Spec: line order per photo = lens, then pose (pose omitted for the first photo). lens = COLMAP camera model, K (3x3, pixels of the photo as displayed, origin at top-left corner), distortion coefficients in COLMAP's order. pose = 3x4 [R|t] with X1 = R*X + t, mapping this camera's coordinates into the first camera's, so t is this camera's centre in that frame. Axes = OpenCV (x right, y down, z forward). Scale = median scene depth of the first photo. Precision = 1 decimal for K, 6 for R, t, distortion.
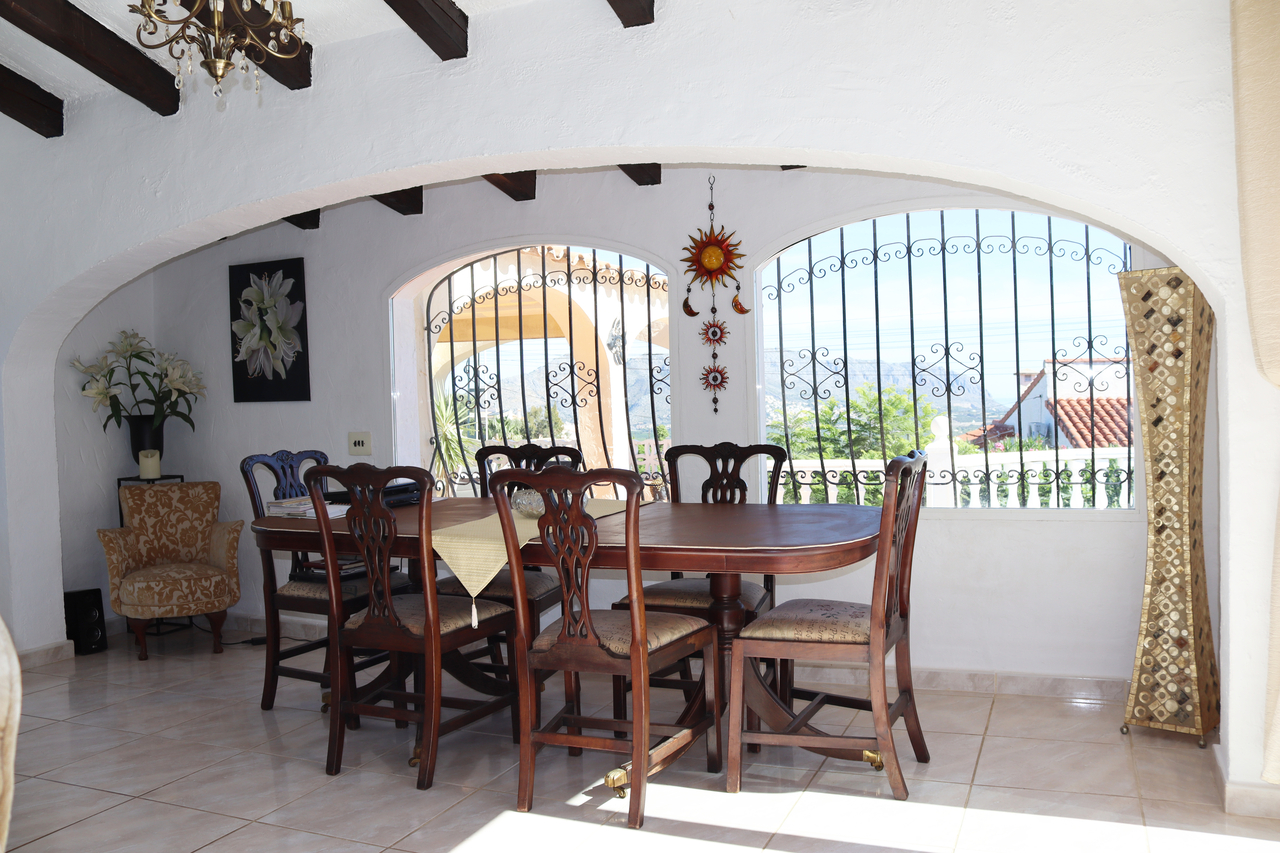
lens RADIAL K [[1066.5, 0, 644.9], [0, 1066.5, 424.3], [0, 0, 1]] dist [-0.156624, 0.135881]
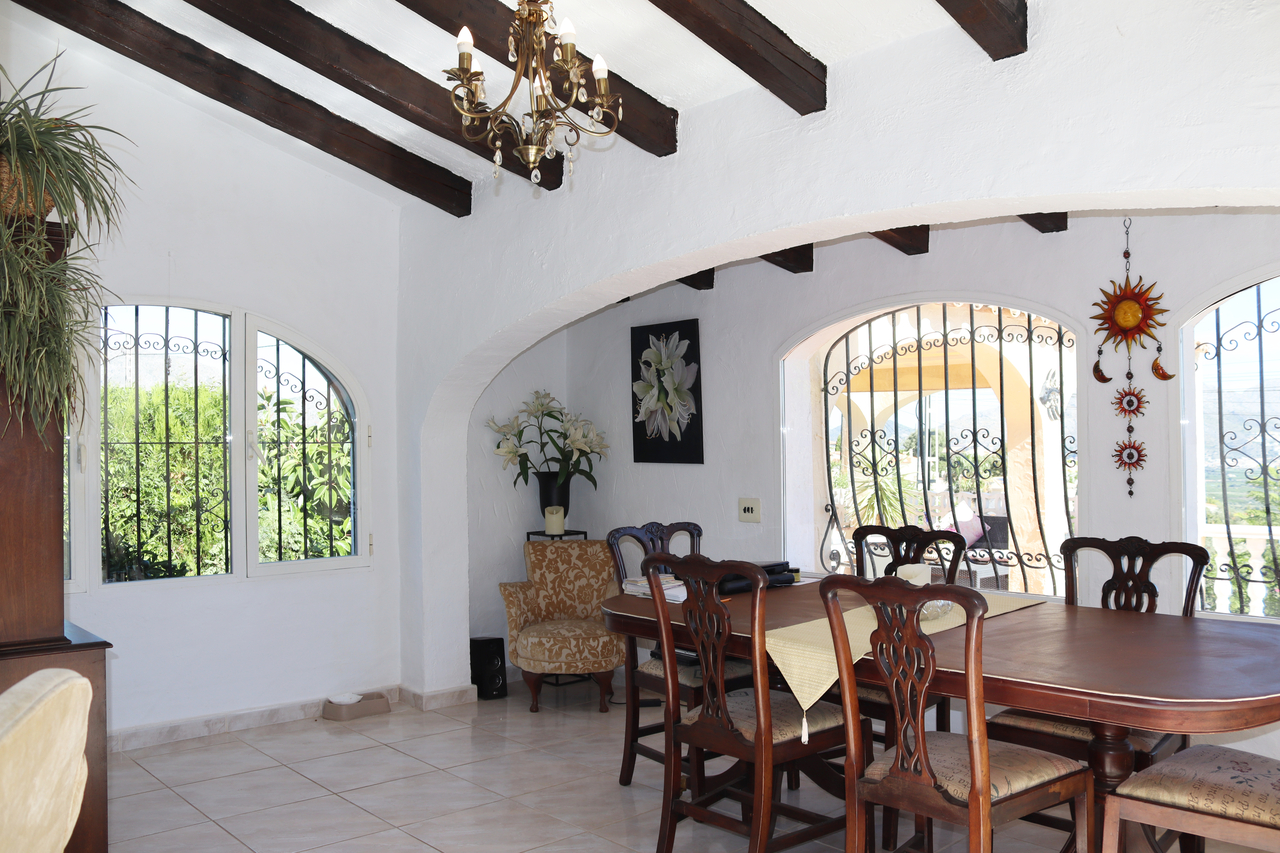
lens RADIAL K [[1066.5, 0, 642.7], [0, 1066.5, 426.5], [0, 0, 1]] dist [-0.156624, 0.135881]
pose [[0.905151, 0.009372, -0.424987, 0.064900], [-0.021756, 0.999468, -0.024295, -0.037866], [0.424534, 0.031236, 0.904873, 0.084105]]
